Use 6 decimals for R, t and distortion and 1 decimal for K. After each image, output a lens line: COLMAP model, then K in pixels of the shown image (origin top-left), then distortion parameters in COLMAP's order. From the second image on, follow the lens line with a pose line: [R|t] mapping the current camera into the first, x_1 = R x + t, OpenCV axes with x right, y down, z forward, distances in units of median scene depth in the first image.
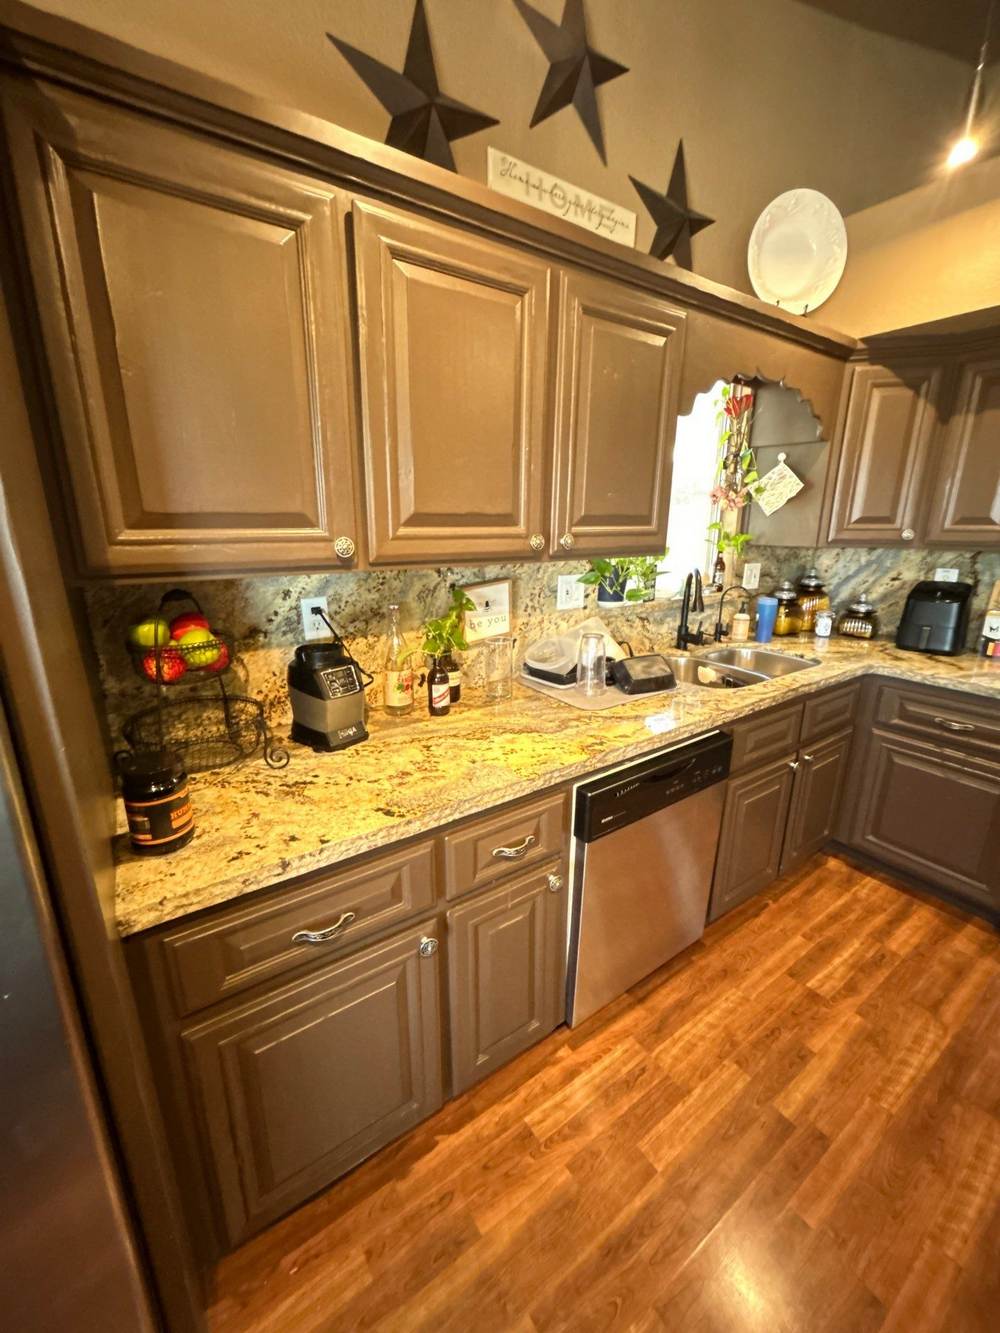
lens RADIAL K [[534.9, 0, 502.4], [0, 534.9, 661.6], [0, 0, 1]] dist [-0.009010, 0.005078]
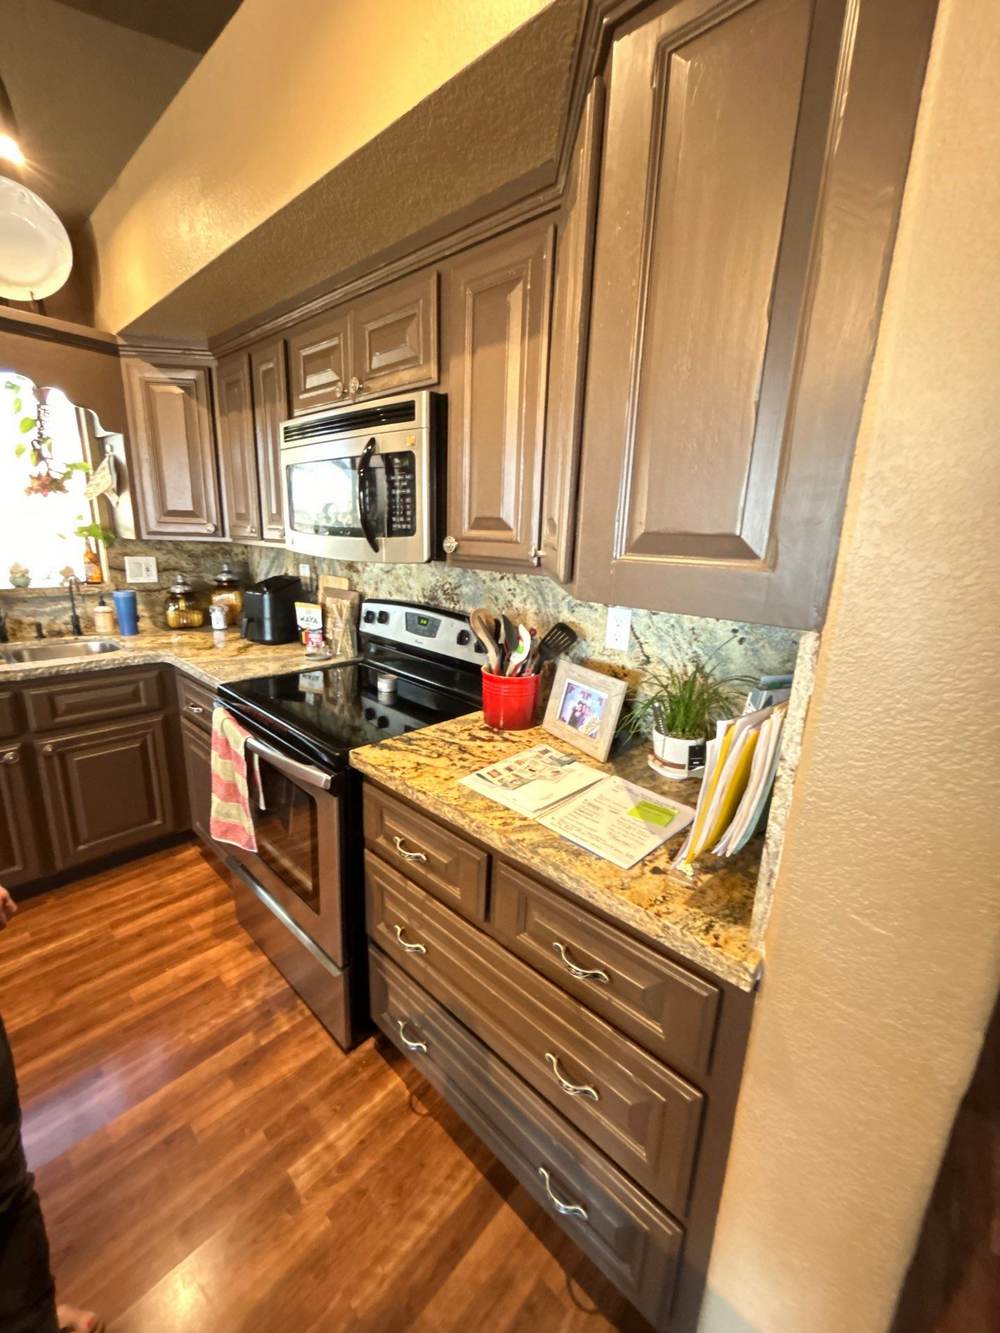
lens RADIAL K [[548.0, 0, 496.4], [0, 548.0, 651.7], [0, 0, 1]] dist [0.001475, 0.006409]
pose [[0.976714, -0.019248, 0.213678, 1.034837], [0.026503, 0.999164, -0.031138, 0.049530], [-0.212900, 0.036076, 0.976408, -0.162037]]
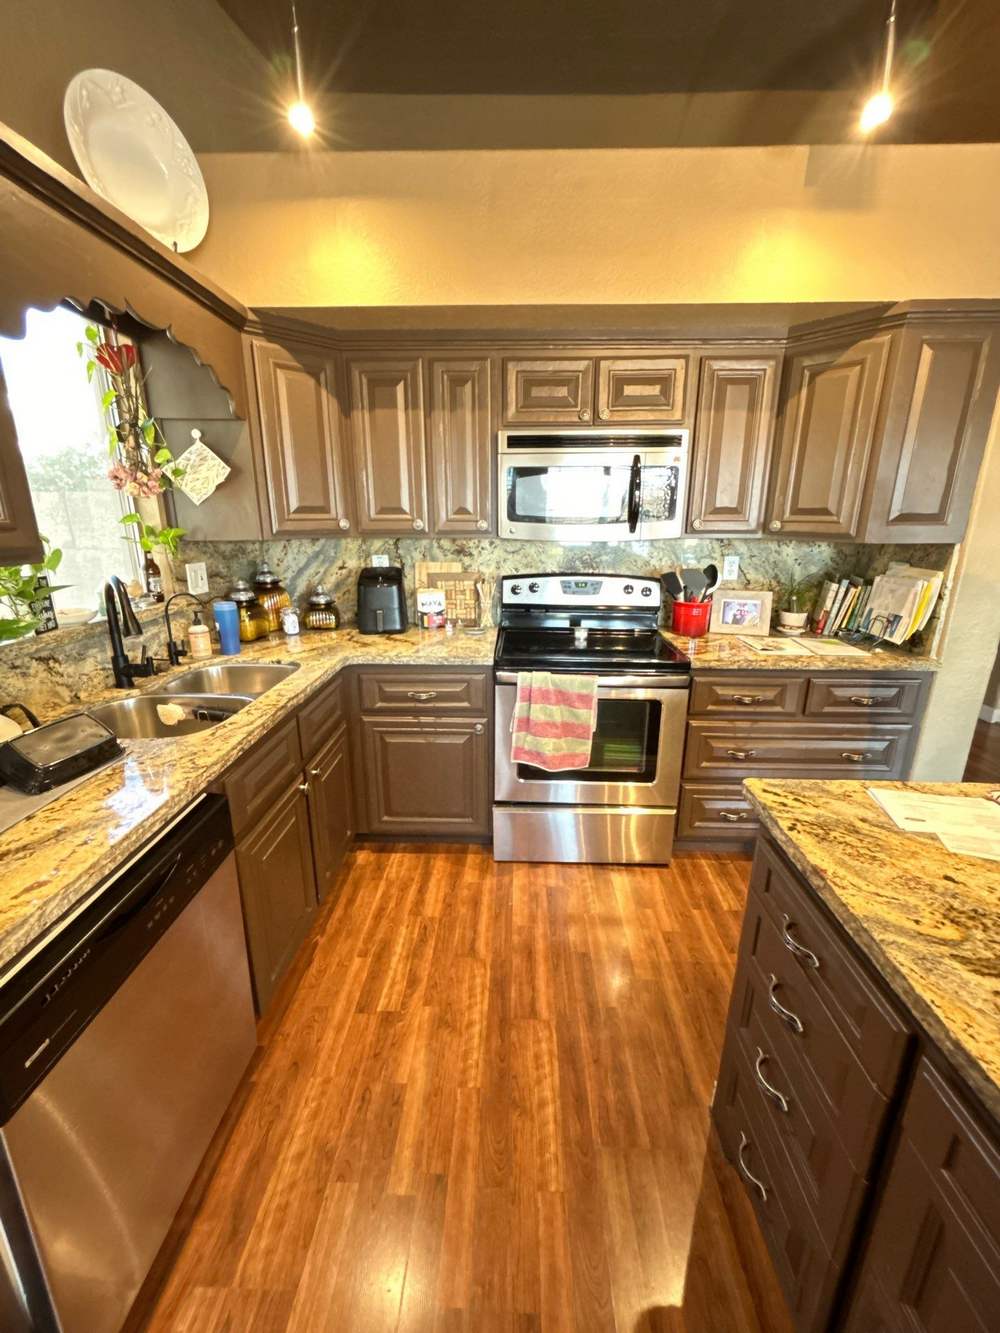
lens RADIAL K [[534.9, 0, 502.4], [0, 534.9, 661.6], [0, 0, 1]] dist [-0.009010, 0.005078]
pose [[0.587891, -0.216724, 0.779368, 0.083051], [0.210228, 0.971272, 0.111510, -0.032091], [-0.781146, 0.098289, 0.616564, 0.154005]]
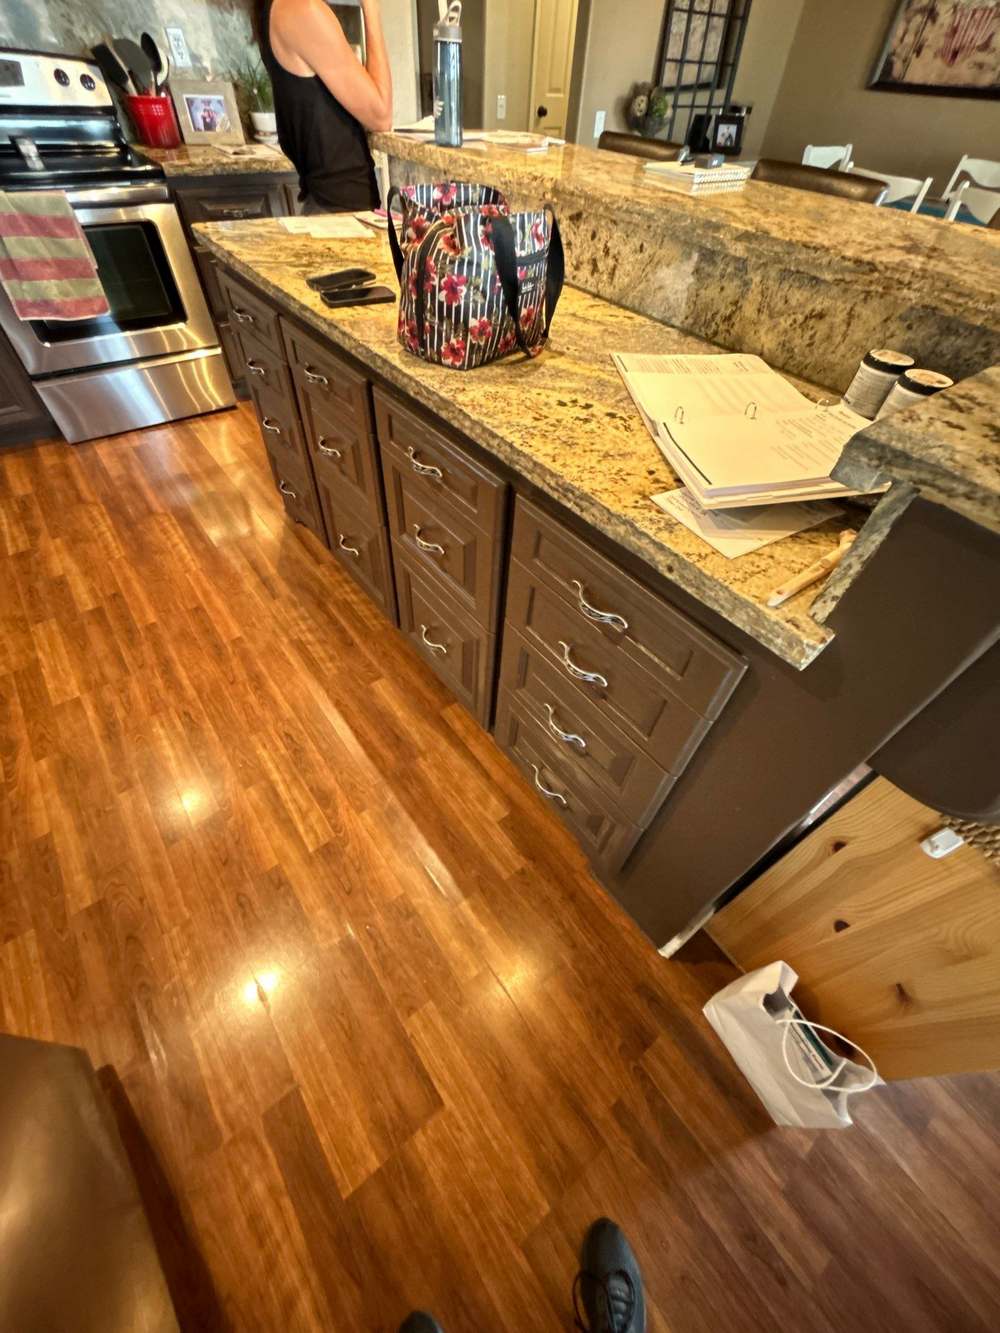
lens RADIAL K [[534.9, 0, 502.4], [0, 534.9, 661.6], [0, 0, 1]] dist [-0.009010, 0.005078]
pose [[-0.054479, -0.756104, 0.652180, -0.281515], [0.215684, 0.628820, 0.747038, 0.116177], [-0.974942, 0.181363, 0.128822, -0.066265]]
